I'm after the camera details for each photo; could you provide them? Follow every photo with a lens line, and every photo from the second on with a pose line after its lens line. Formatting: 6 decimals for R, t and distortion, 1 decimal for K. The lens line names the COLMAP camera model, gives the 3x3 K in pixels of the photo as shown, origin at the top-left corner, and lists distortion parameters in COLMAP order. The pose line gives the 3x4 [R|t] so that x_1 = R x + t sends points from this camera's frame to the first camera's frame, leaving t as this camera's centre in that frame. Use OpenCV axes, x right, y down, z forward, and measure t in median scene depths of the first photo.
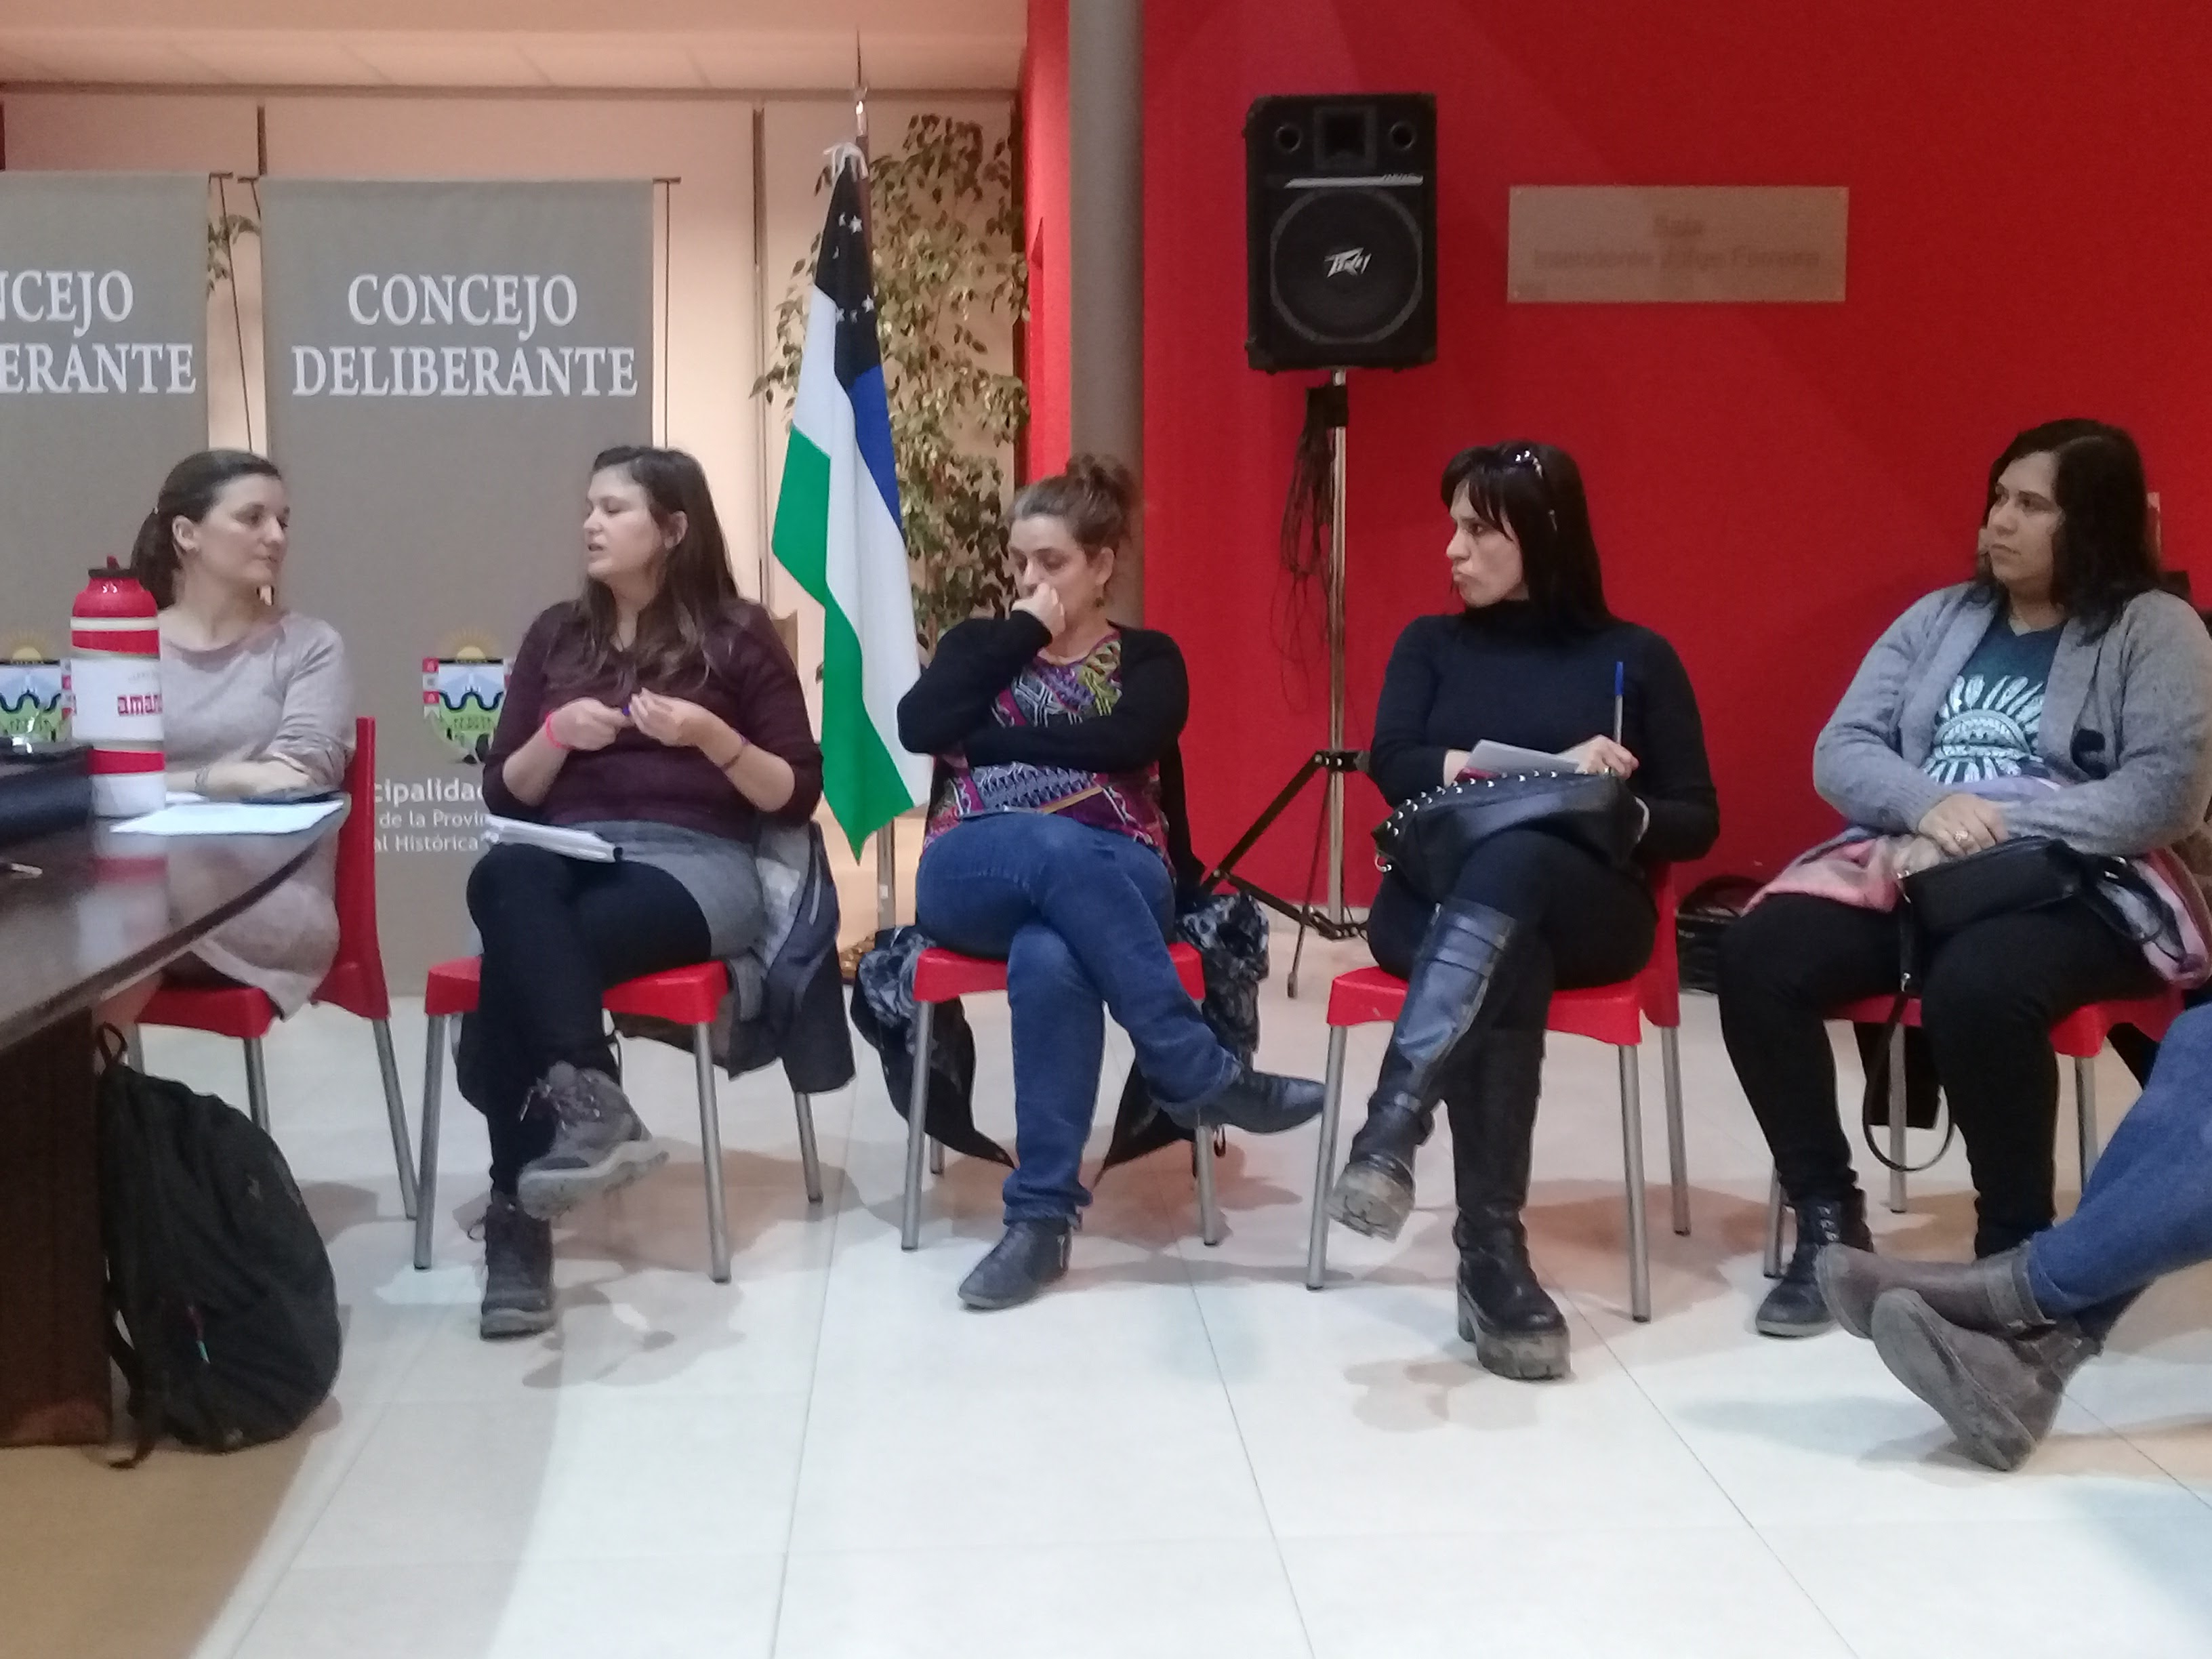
lens RADIAL K [[2711.3, 0, 1106.0], [0, 2711.3, 829.5], [0, 0, 1]] dist [0.142067, 0.001096]
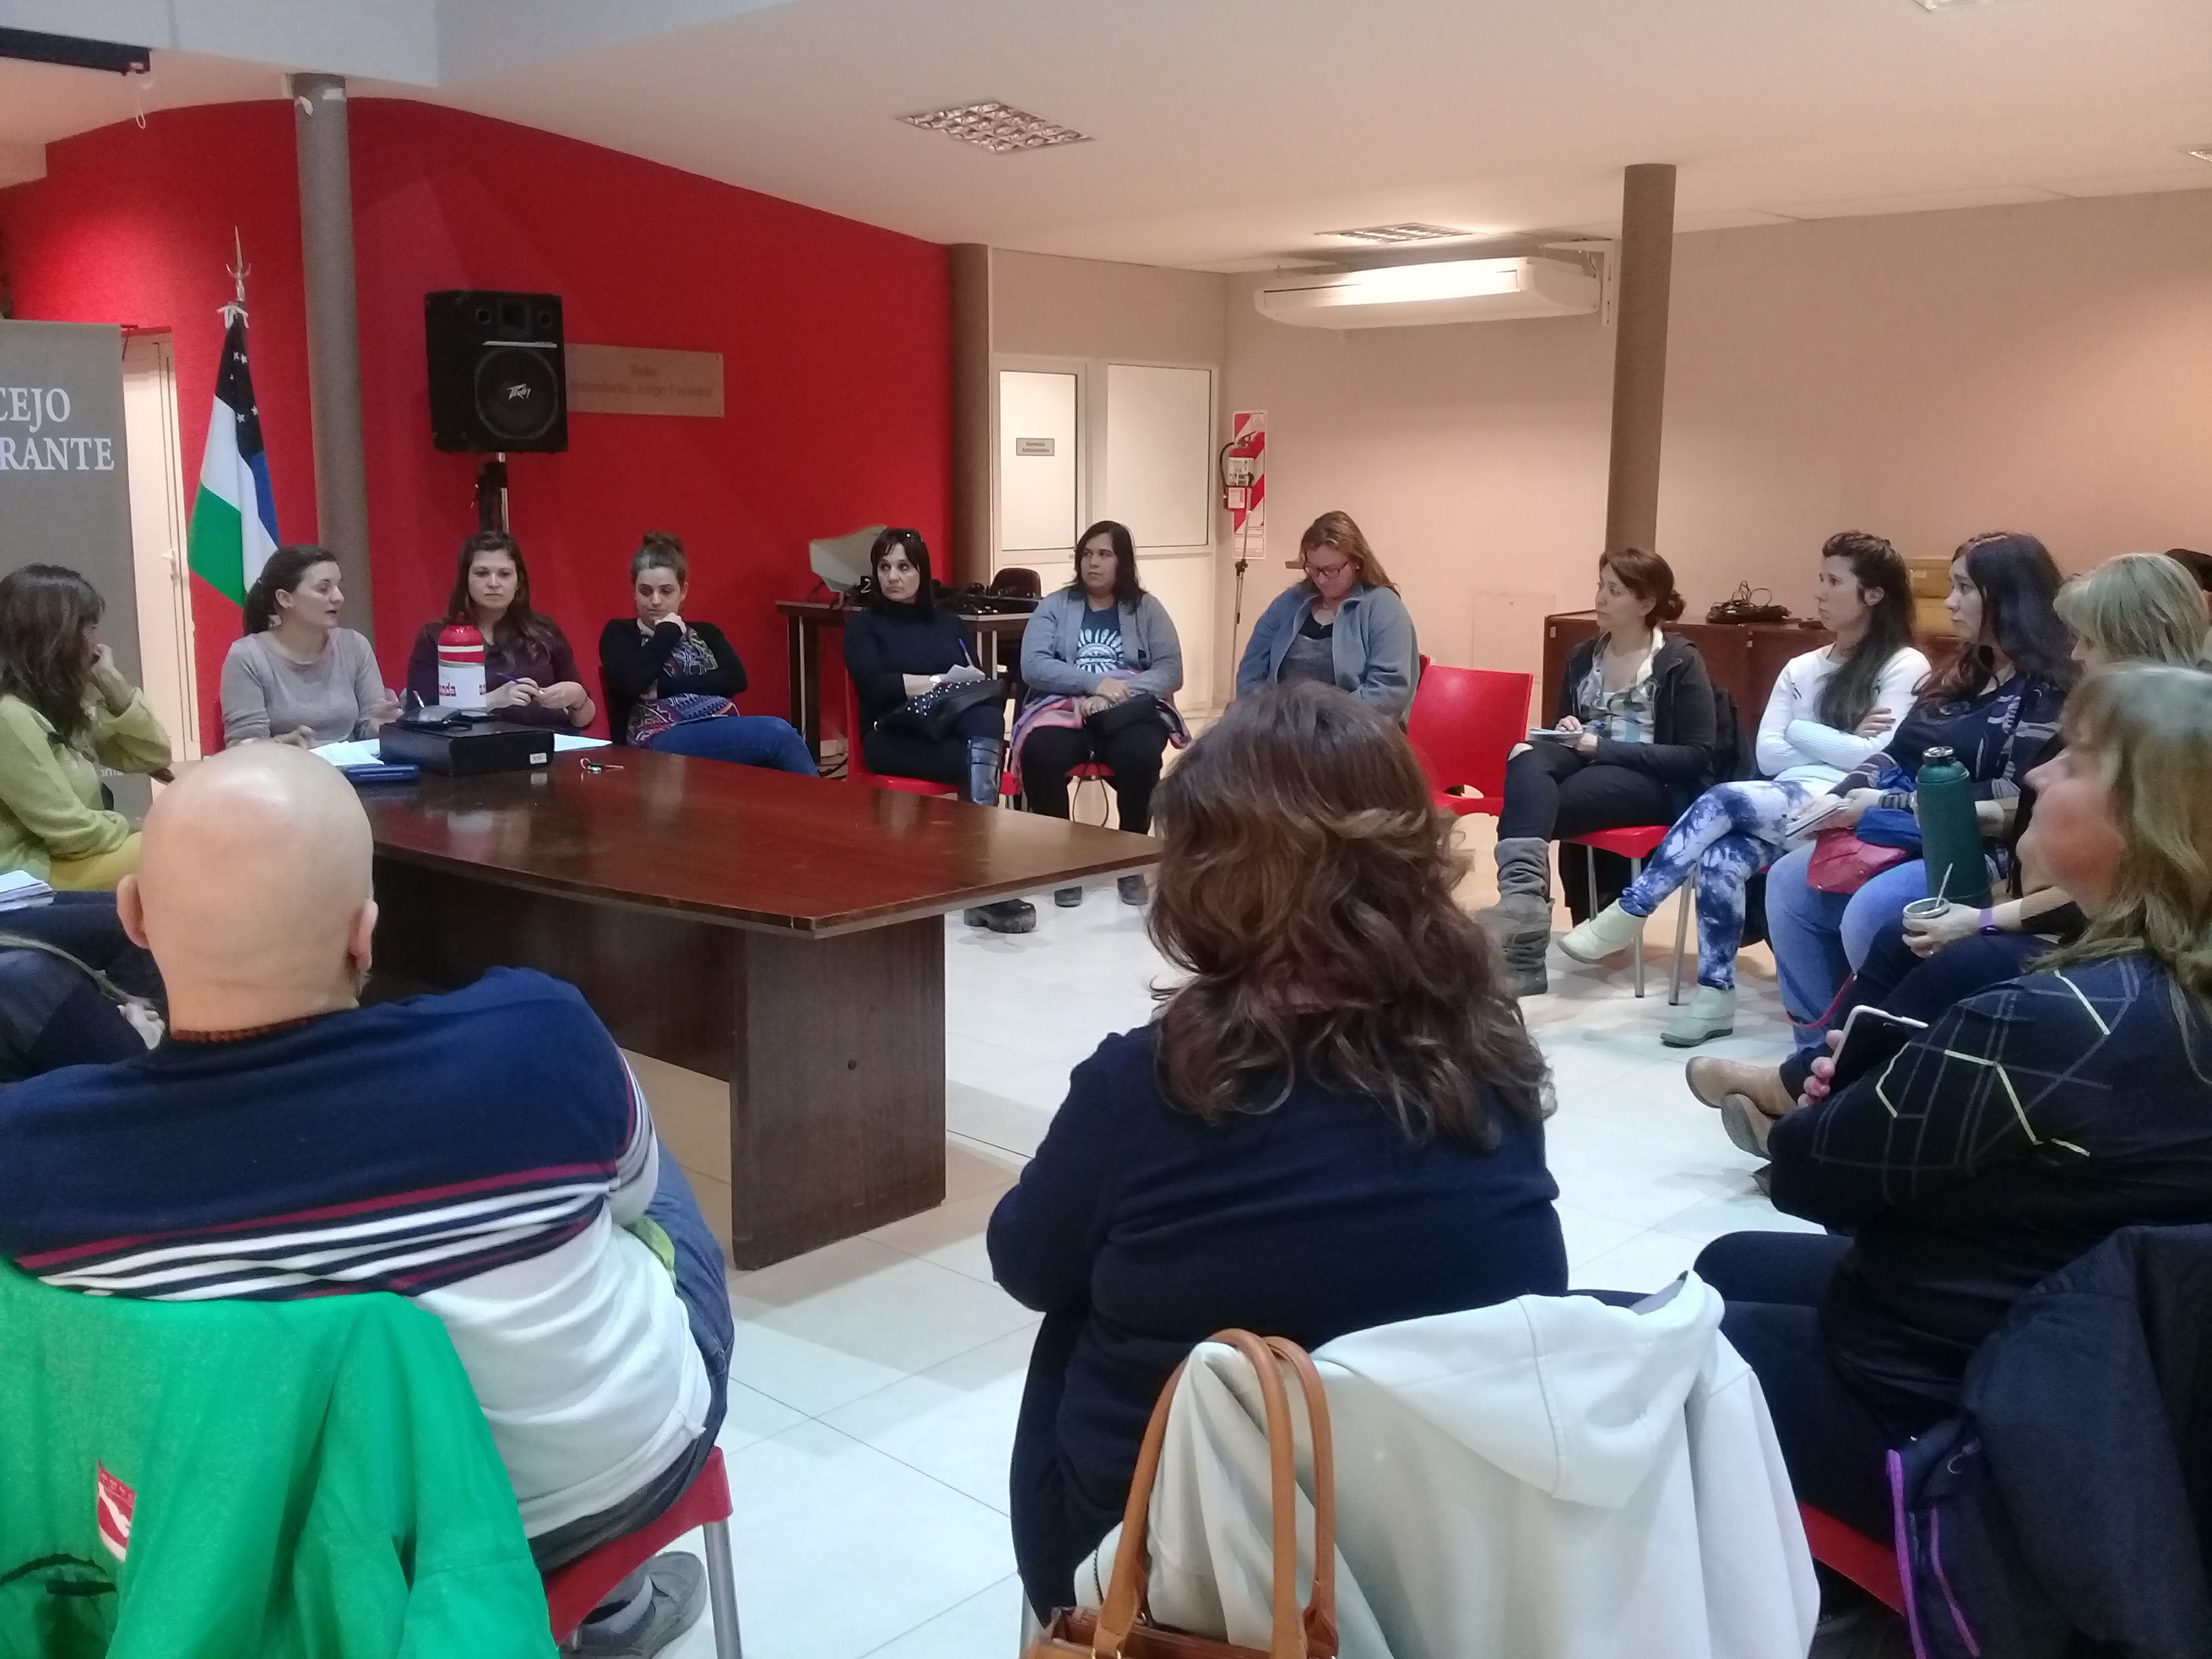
lens RADIAL K [[2026.4, 0, 1106.0], [0, 2026.4, 829.5], [0, 0, 1]] dist [0.156777, -0.011687]
pose [[0.731033, -0.121561, 0.671427, -0.577469], [0.078139, 0.992444, 0.094604, -0.031256], [-0.677854, -0.016694, 0.735007, -0.214896]]
